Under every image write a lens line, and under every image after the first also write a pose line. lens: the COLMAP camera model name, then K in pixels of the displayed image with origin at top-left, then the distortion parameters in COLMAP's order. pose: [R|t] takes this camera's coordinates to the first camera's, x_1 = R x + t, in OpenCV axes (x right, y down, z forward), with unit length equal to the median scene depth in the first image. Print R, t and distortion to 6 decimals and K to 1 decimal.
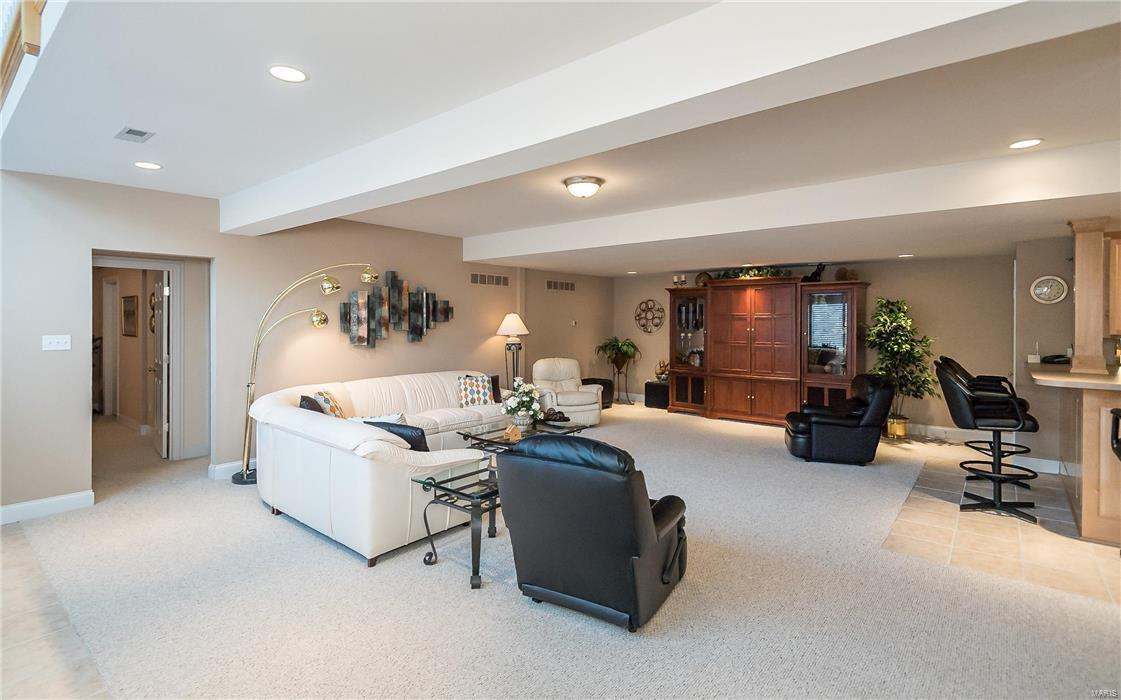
lens RADIAL K [[517.1, 0, 549.9], [0, 517.1, 324.0], [0, 0, 1]] dist [-0.002836, -0.001653]
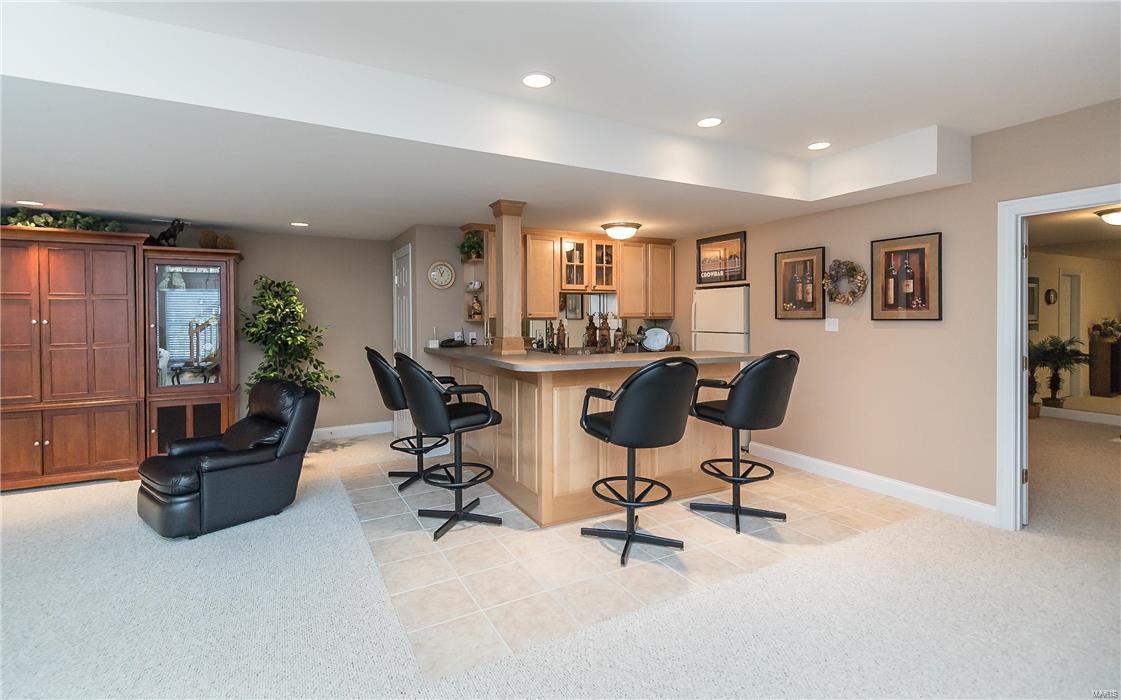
lens RADIAL K [[517.1, 0, 549.9], [0, 517.1, 324.0], [0, 0, 1]] dist [-0.002836, -0.001653]
pose [[0.360697, -0.017674, 0.932516, 0.082354], [0.012605, 0.999821, 0.014074, 0.014484], [-0.932598, 0.006678, 0.360855, 0.337883]]
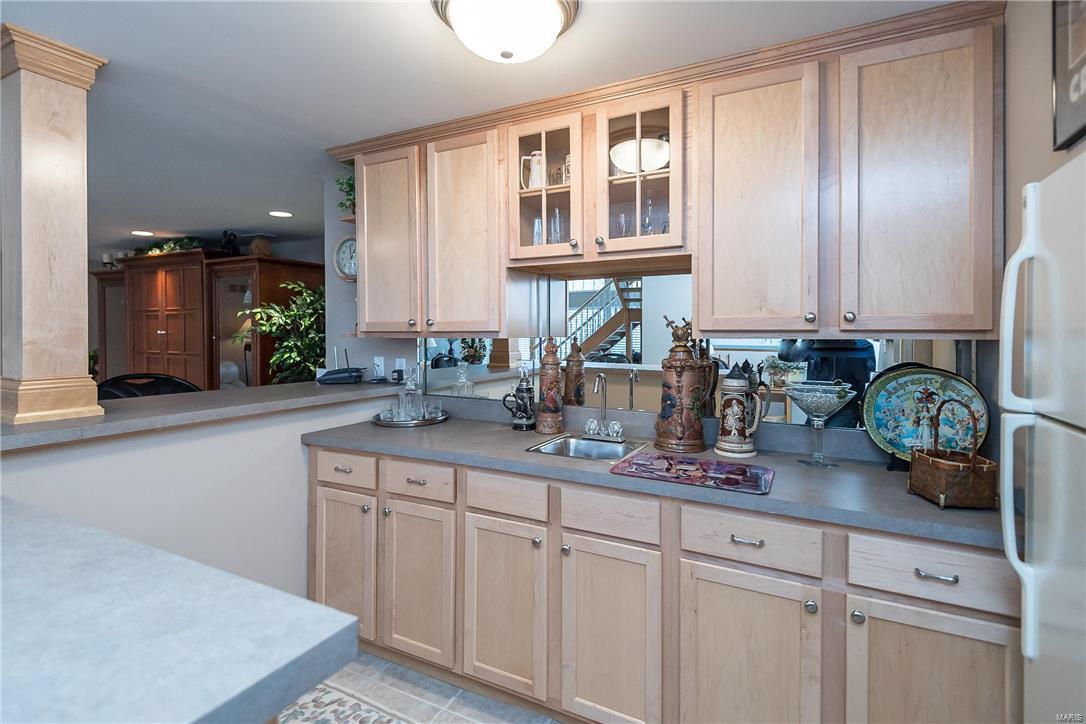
lens RADIAL K [[503.7, 0, 548.6], [0, 503.7, 326.6], [0, 0, 1]] dist [0.000000, -0.000382]
pose [[0.976010, -0.008617, 0.217557, 0.846064], [0.010126, 0.999932, -0.005821, 0.015258], [-0.217492, 0.007884, 0.976030, 0.298970]]
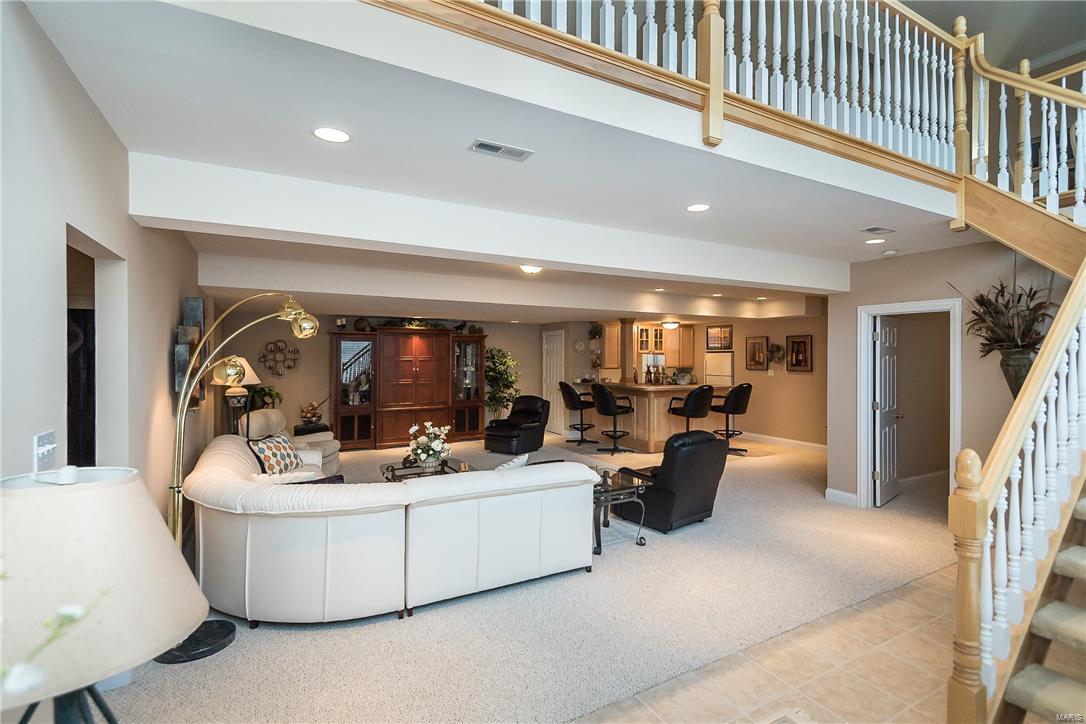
lens RADIAL K [[511.3, 0, 555.9], [0, 511.3, 360.2], [0, 0, 1]] dist [0.002219, 0.000242]
pose [[0.334010, -0.010052, 0.942516, -0.748777], [0.006436, 0.999944, 0.008384, -0.022285], [-0.942548, 0.003266, 0.334056, 0.327943]]
